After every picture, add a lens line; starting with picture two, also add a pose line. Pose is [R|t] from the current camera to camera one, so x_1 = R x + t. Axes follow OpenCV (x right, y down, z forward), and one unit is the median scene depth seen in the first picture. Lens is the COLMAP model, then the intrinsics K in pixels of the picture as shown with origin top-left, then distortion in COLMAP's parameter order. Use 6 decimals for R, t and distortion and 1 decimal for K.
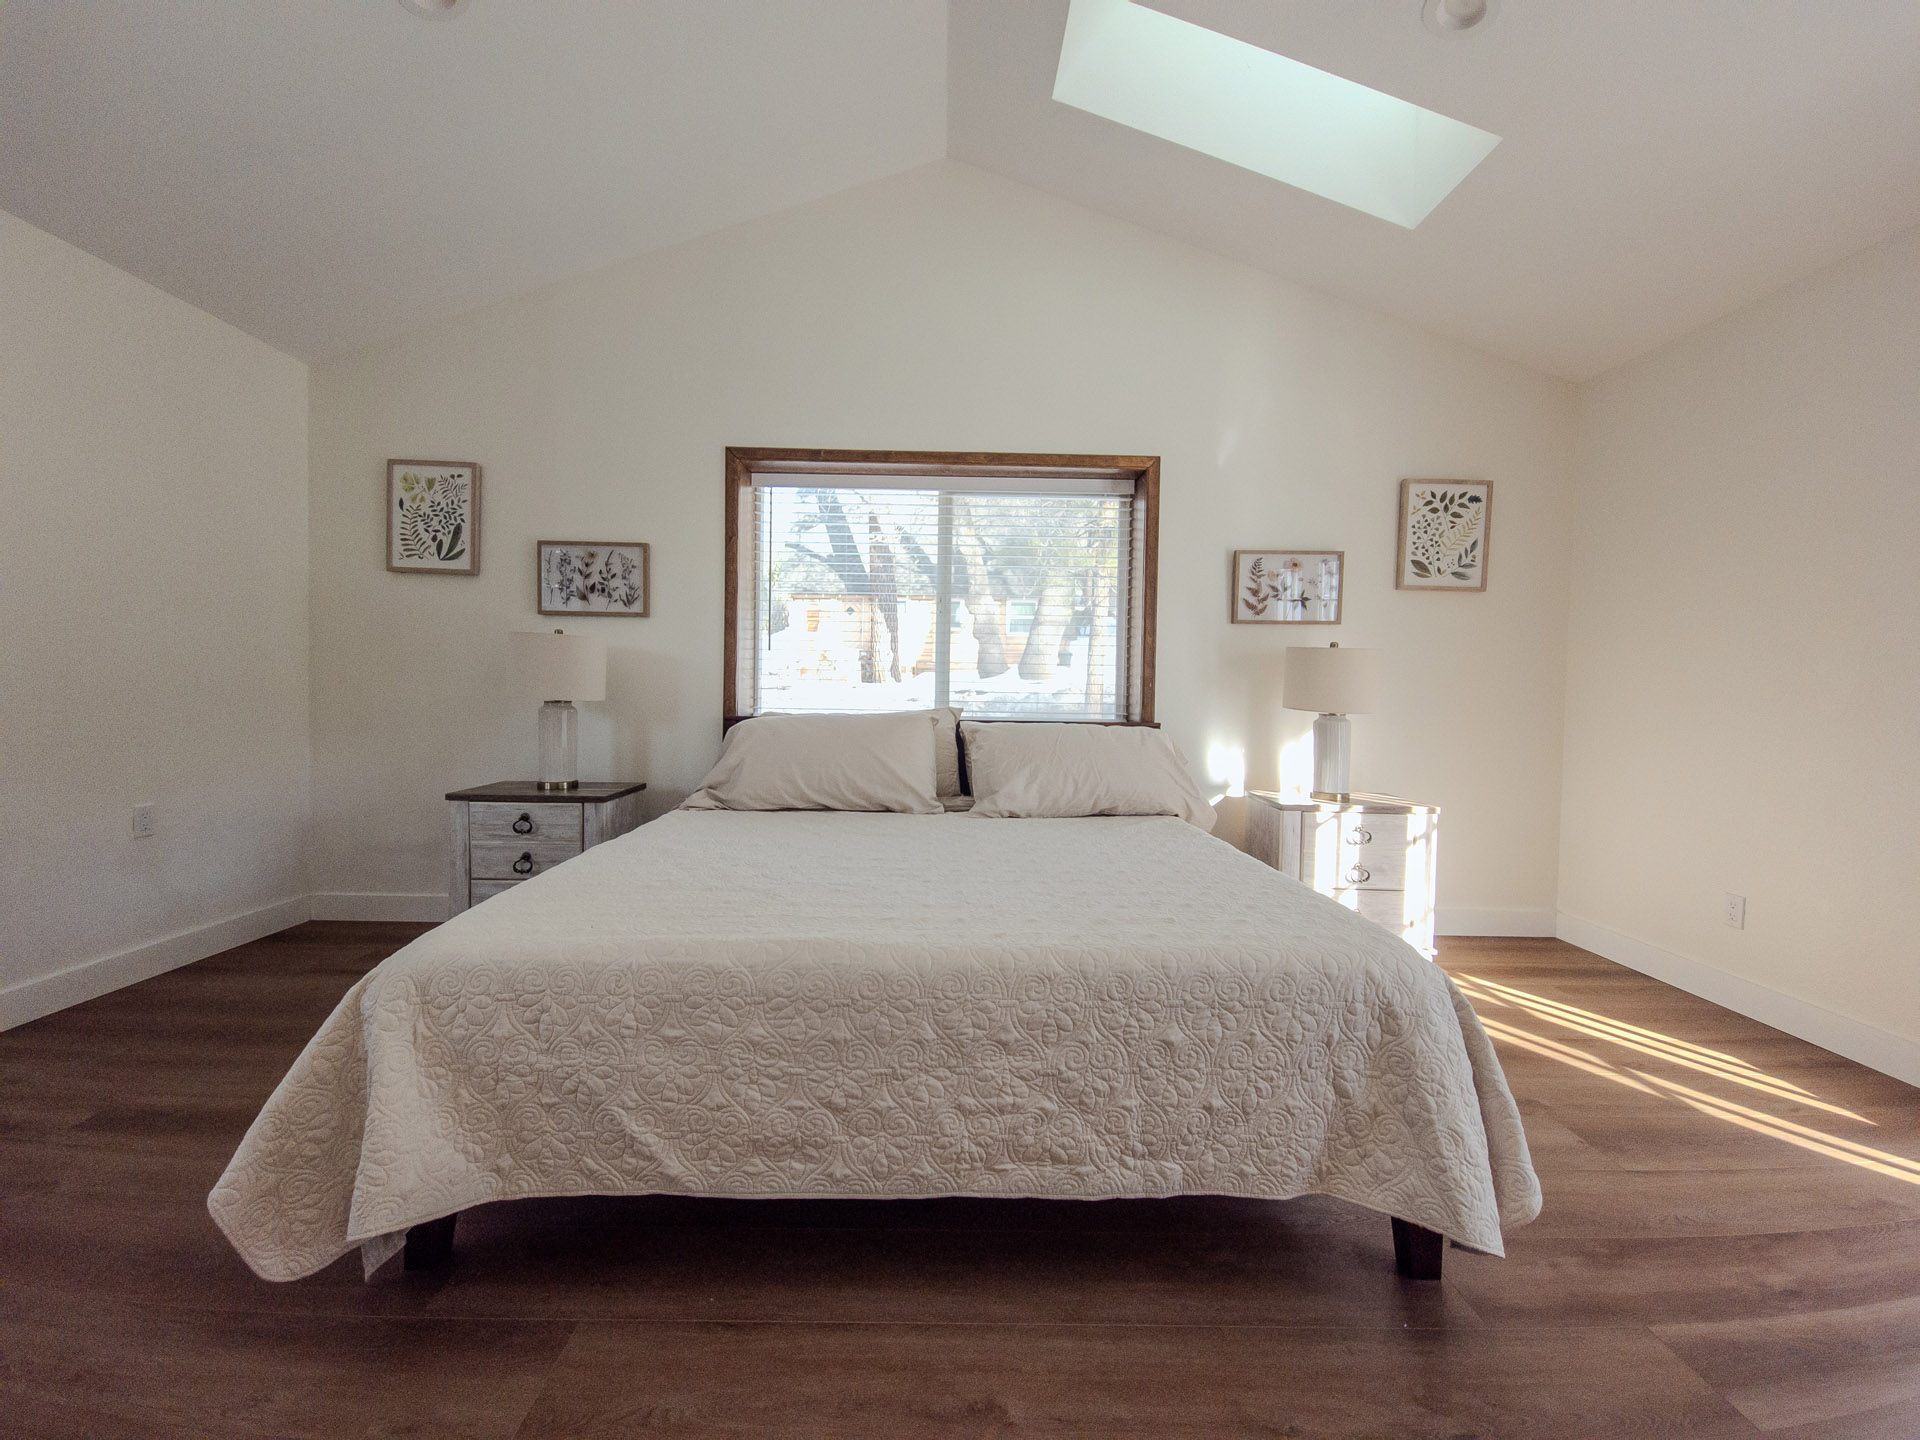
lens RADIAL K [[786.1, 0, 948.5], [0, 786.1, 712.4], [0, 0, 1]] dist [0.014559, -0.010862]
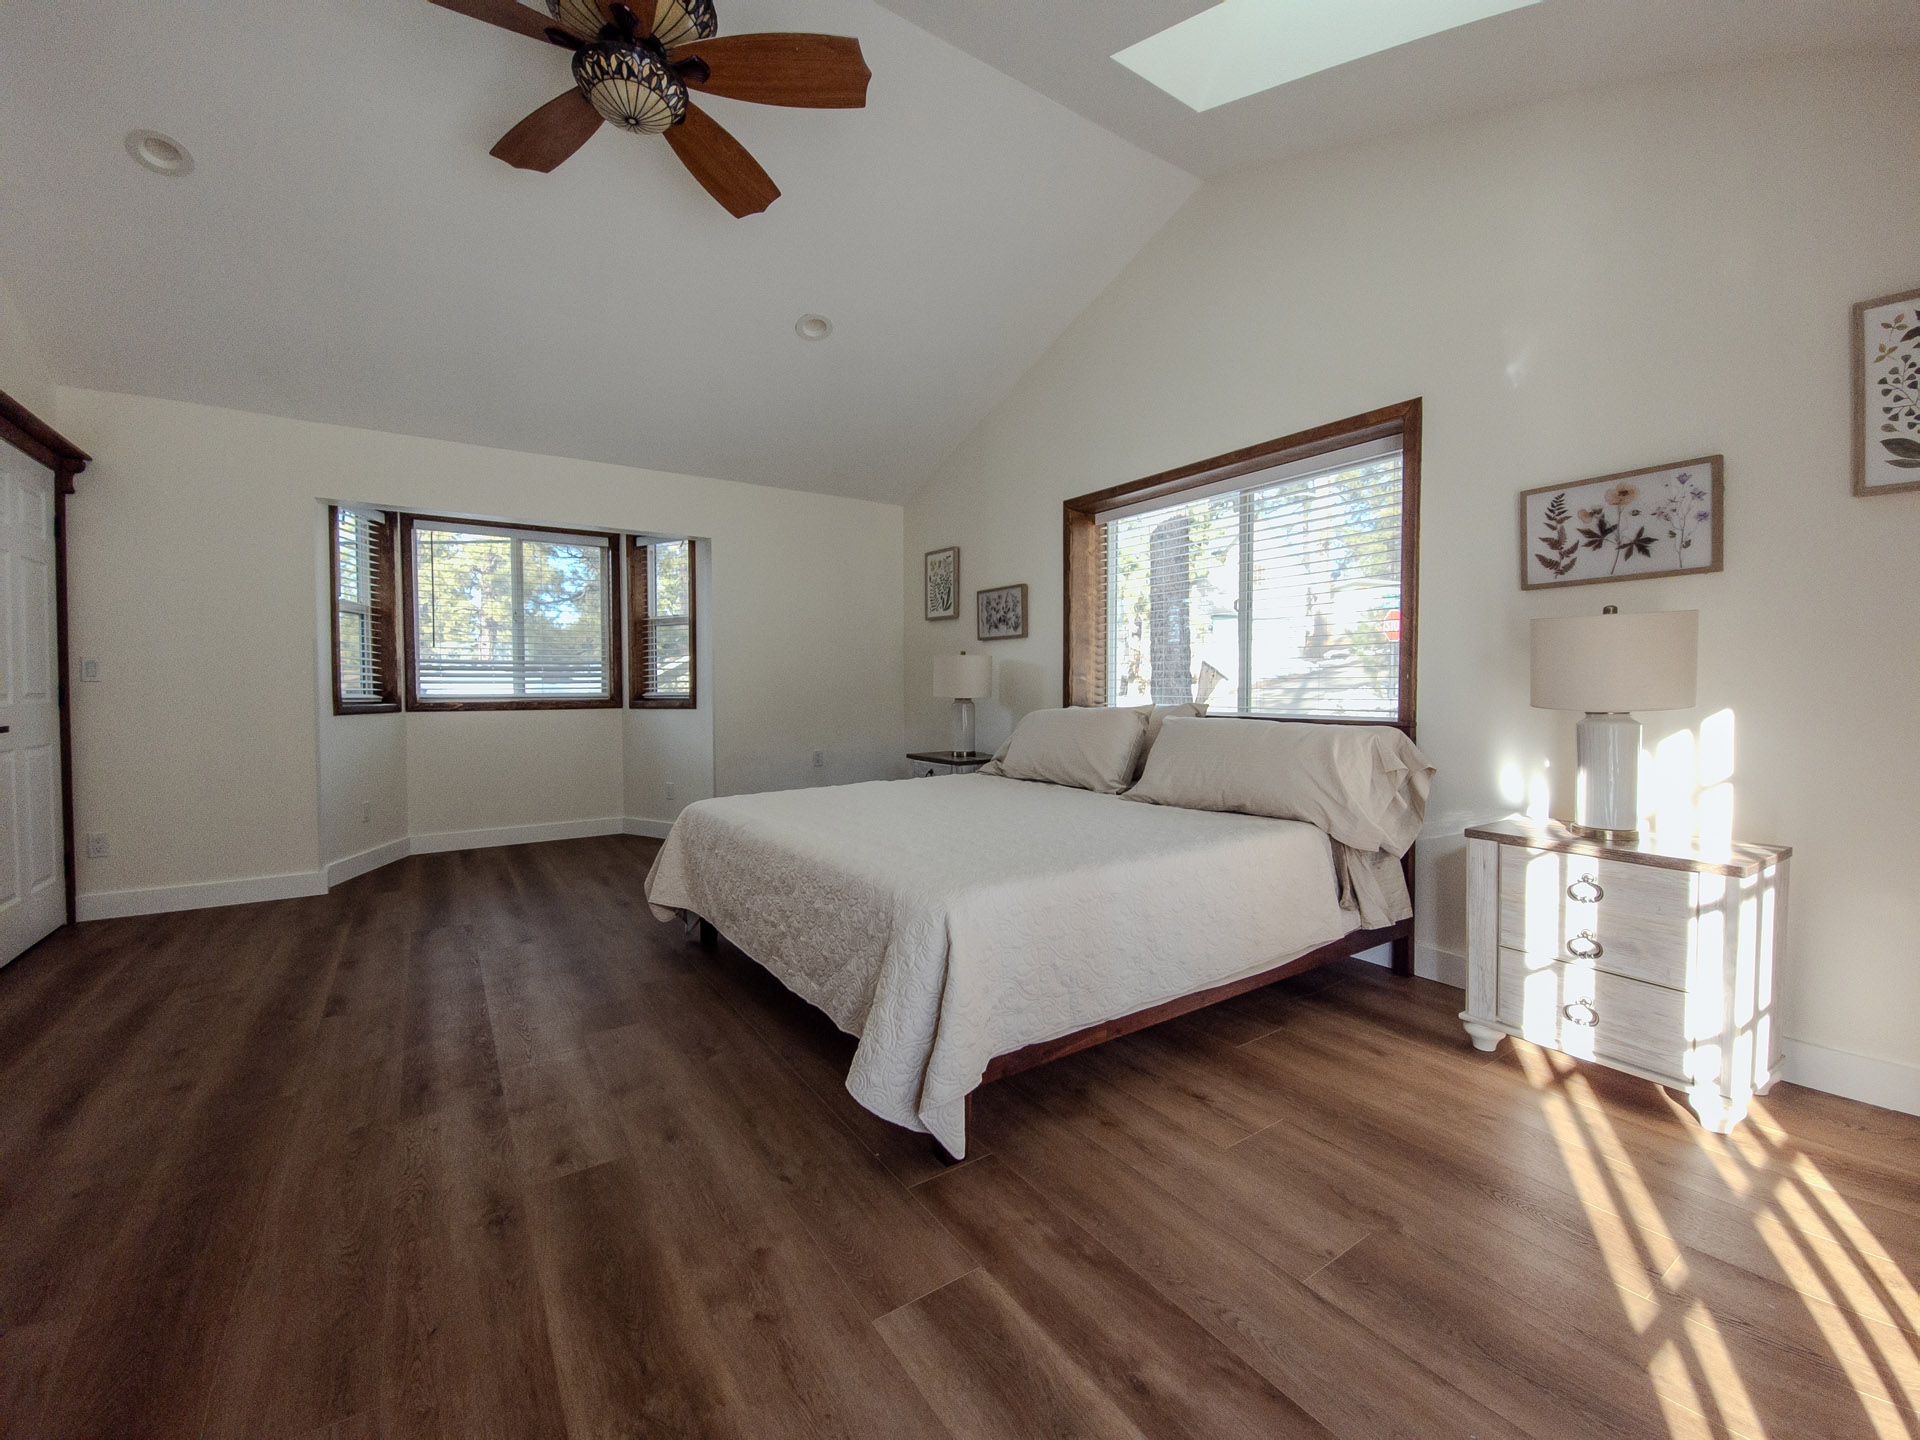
lens RADIAL K [[786.1, 0, 949.5], [0, 786.1, 710.0], [0, 0, 1]] dist [0.014559, -0.010862]
pose [[0.548412, 0.007092, -0.836178, 0.694623], [-0.010237, 0.999946, 0.001767, 0.004703], [0.836146, 0.007591, 0.548455, 0.139749]]
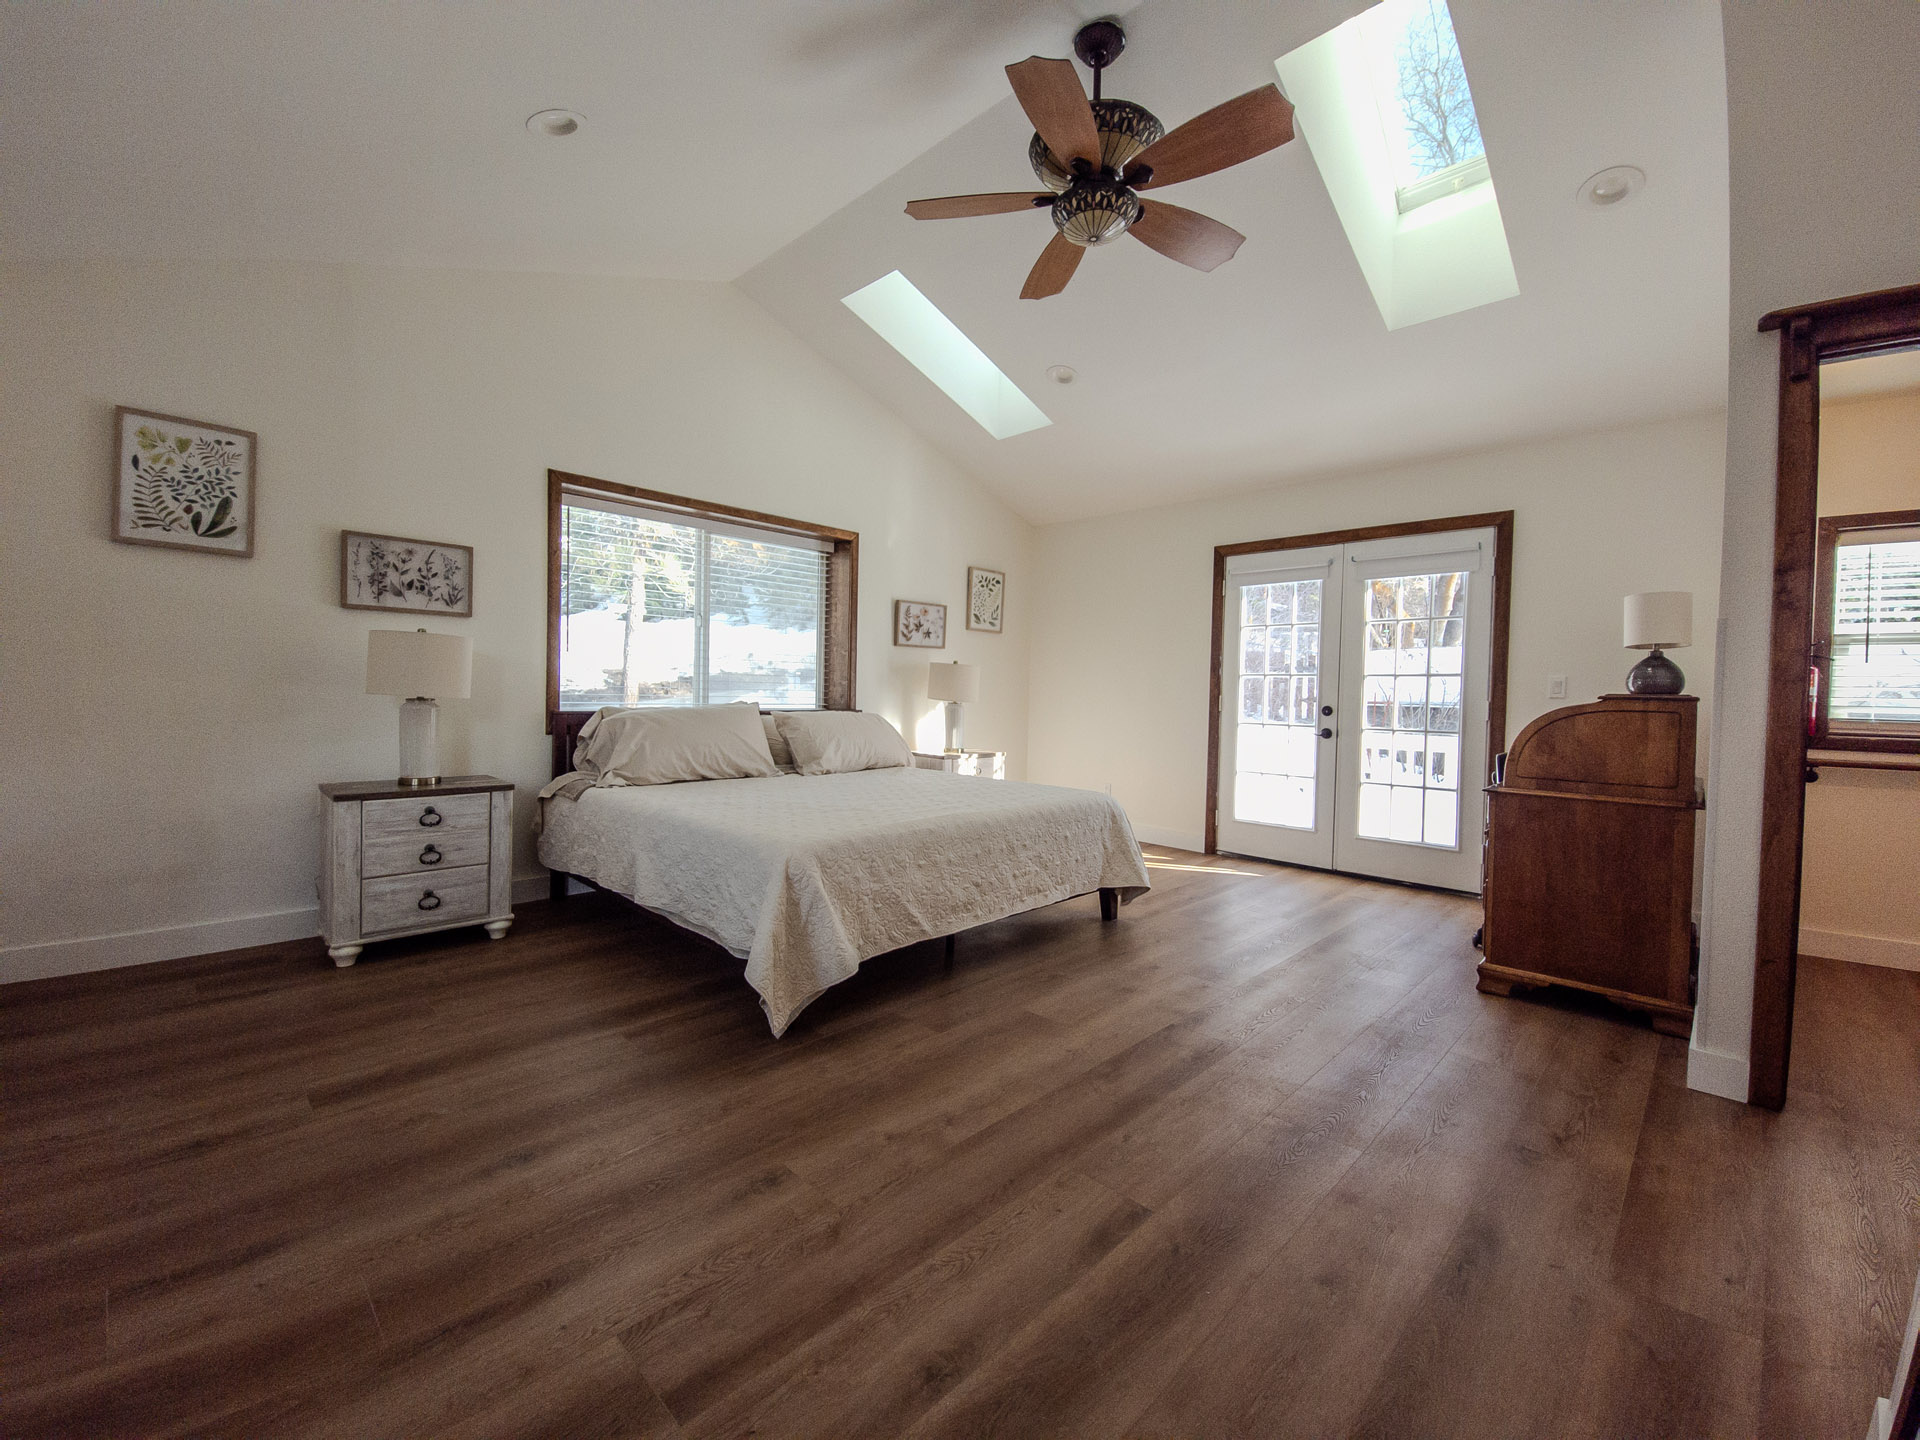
lens RADIAL K [[786.1, 0, 955.4], [0, 786.1, 713.5], [0, 0, 1]] dist [0.014559, -0.010862]
pose [[0.706397, -0.020905, 0.707508, -0.673957], [0.009819, 0.999757, 0.019736, -0.007897], [-0.707748, -0.006994, 0.706430, -0.195914]]
